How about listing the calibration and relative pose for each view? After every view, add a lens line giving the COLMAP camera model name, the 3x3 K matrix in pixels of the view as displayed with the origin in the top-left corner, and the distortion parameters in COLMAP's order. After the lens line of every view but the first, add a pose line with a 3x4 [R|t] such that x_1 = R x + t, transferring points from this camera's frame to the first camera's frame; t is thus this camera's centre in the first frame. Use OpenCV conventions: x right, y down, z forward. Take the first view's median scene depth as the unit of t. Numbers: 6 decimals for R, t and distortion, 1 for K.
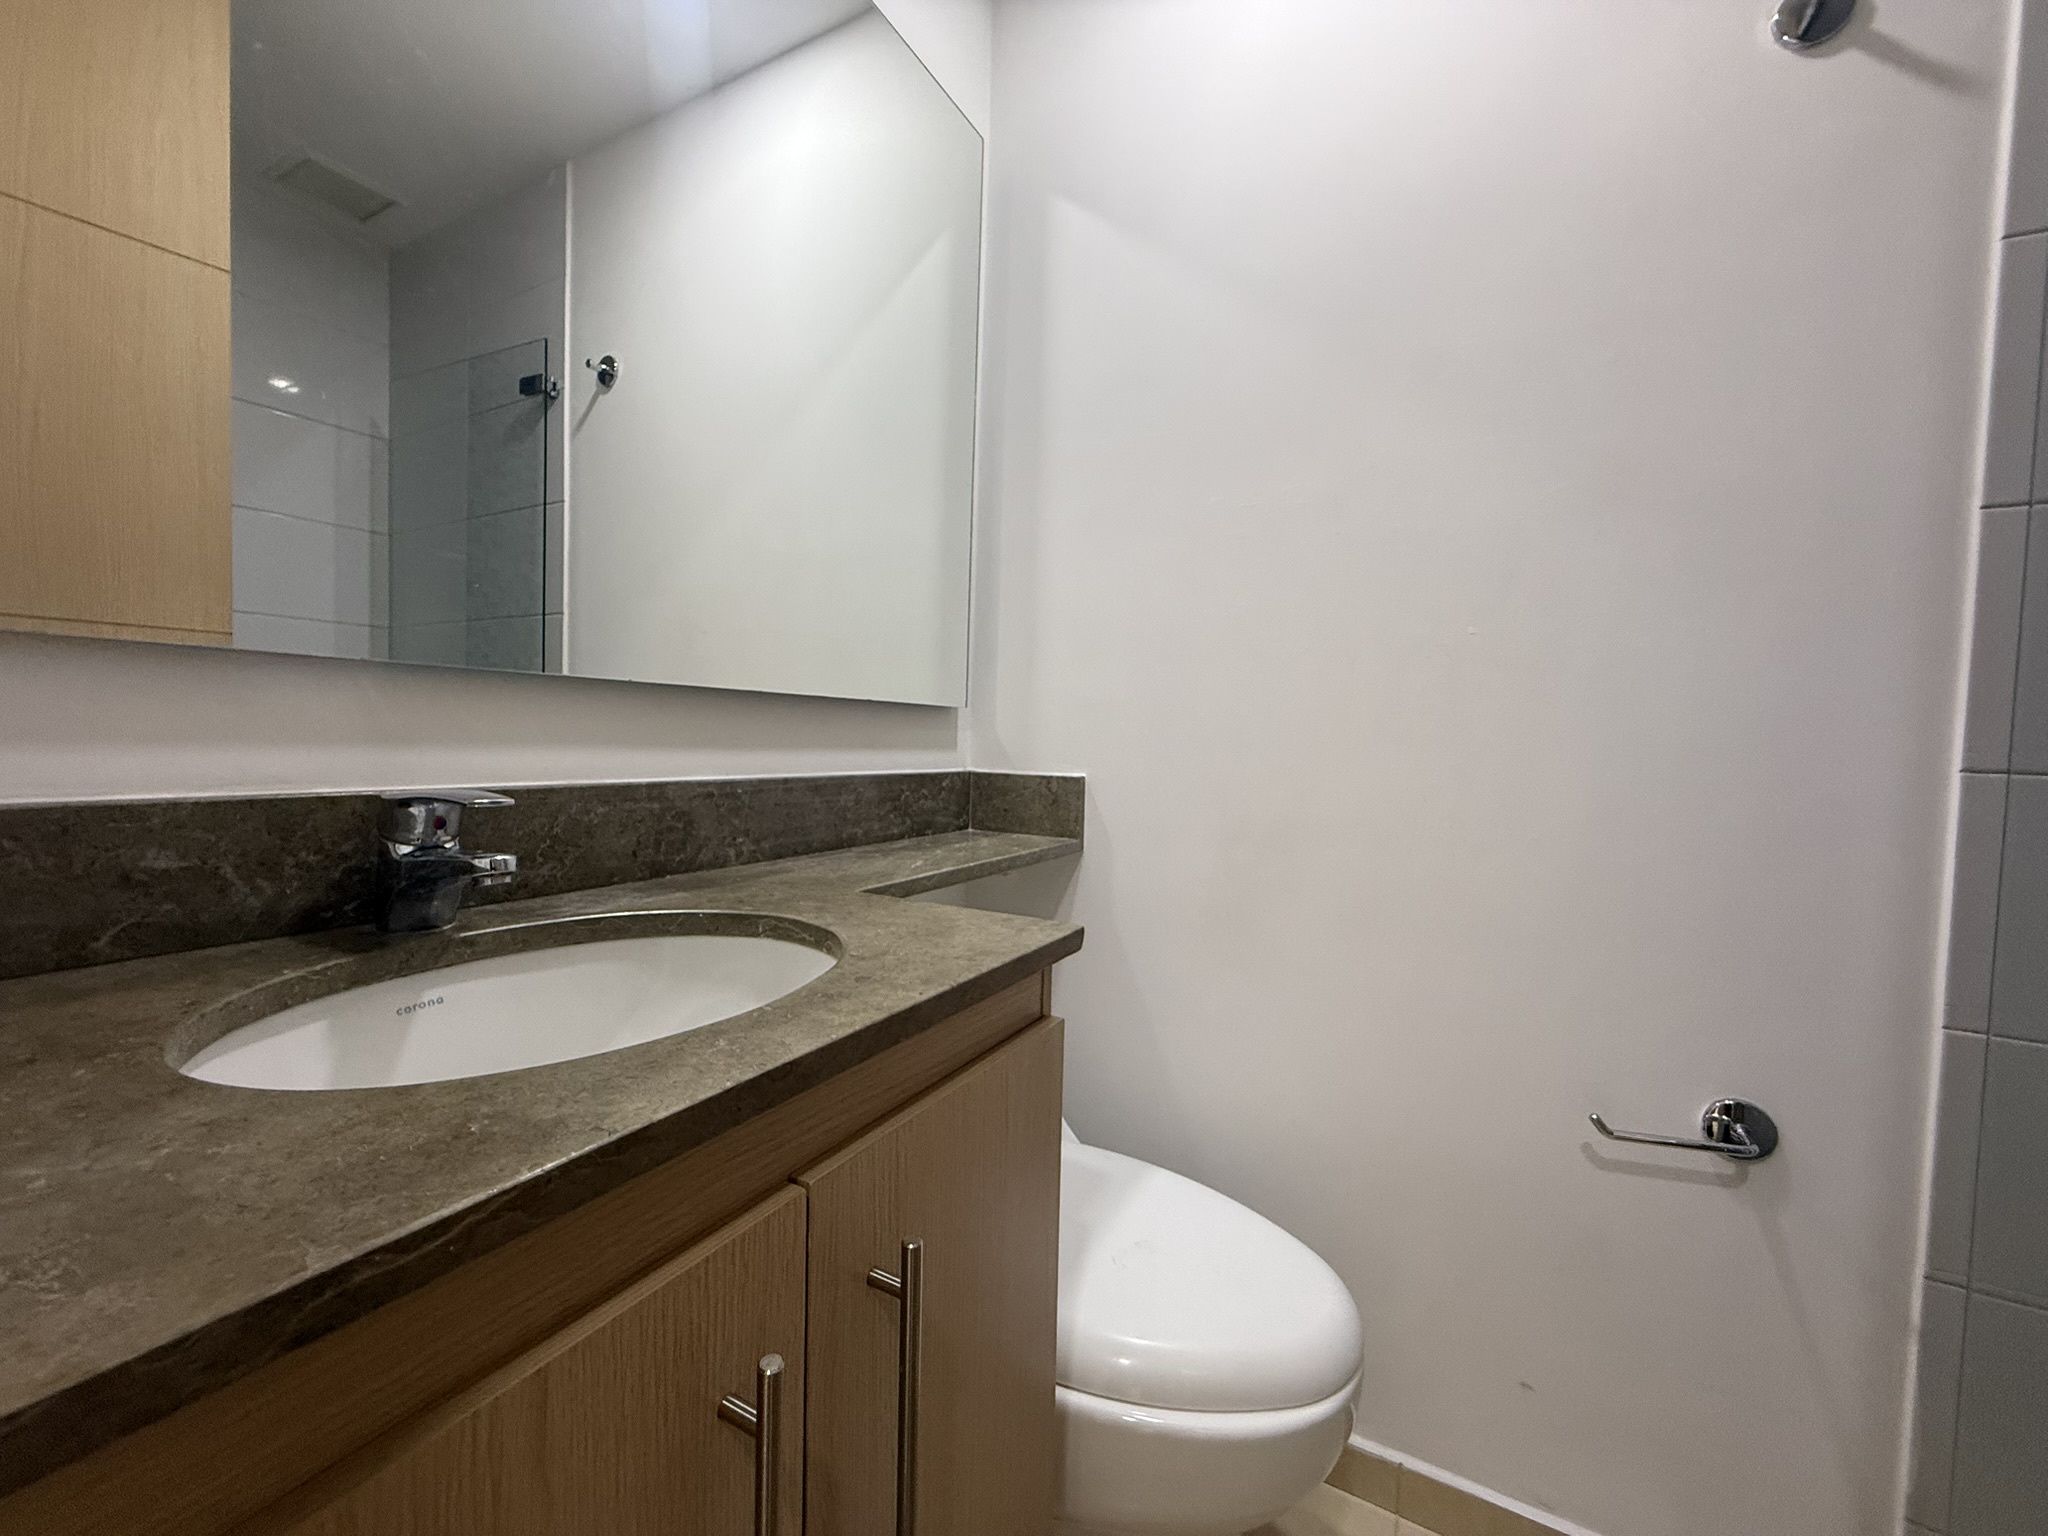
lens RADIAL K [[814.0, 0, 1018.3], [0, 814.0, 764.2], [0, 0, 1]] dist [-0.001284, -0.000479]
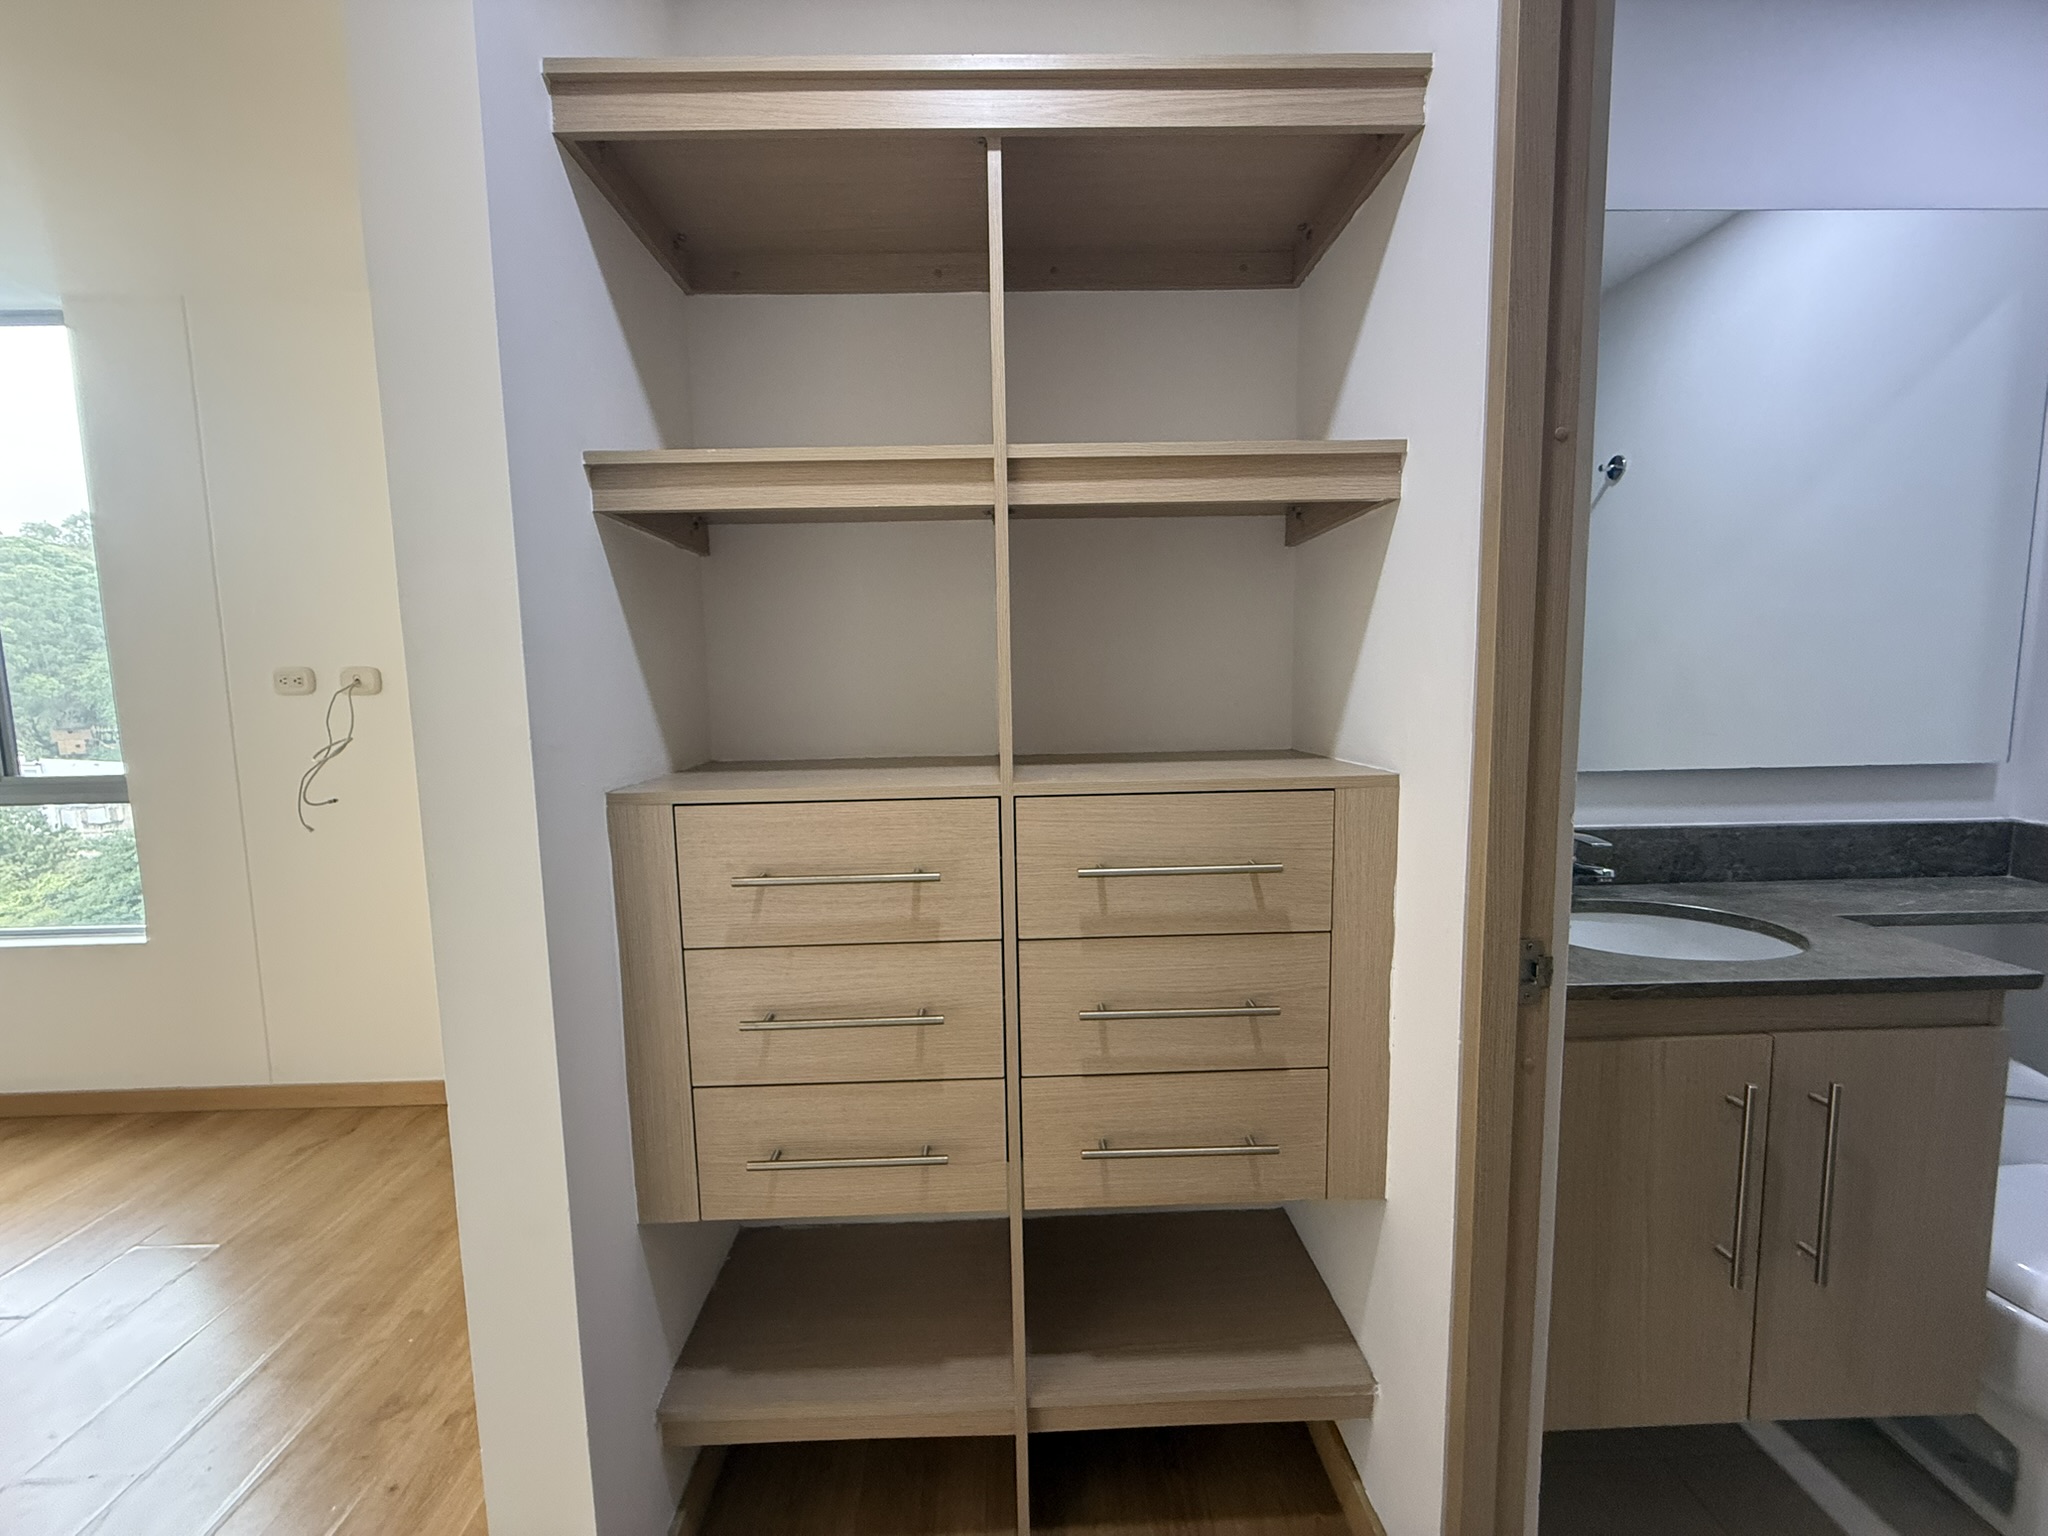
lens RADIAL K [[814.0, 0, 1012.2], [0, 814.0, 764.0], [0, 0, 1]] dist [-0.001284, -0.000479]
pose [[0.502229, 0.049286, -0.863329, 0.278898], [0.002309, 0.998294, 0.058333, -0.186277], [0.864732, -0.031290, 0.501259, -0.920071]]
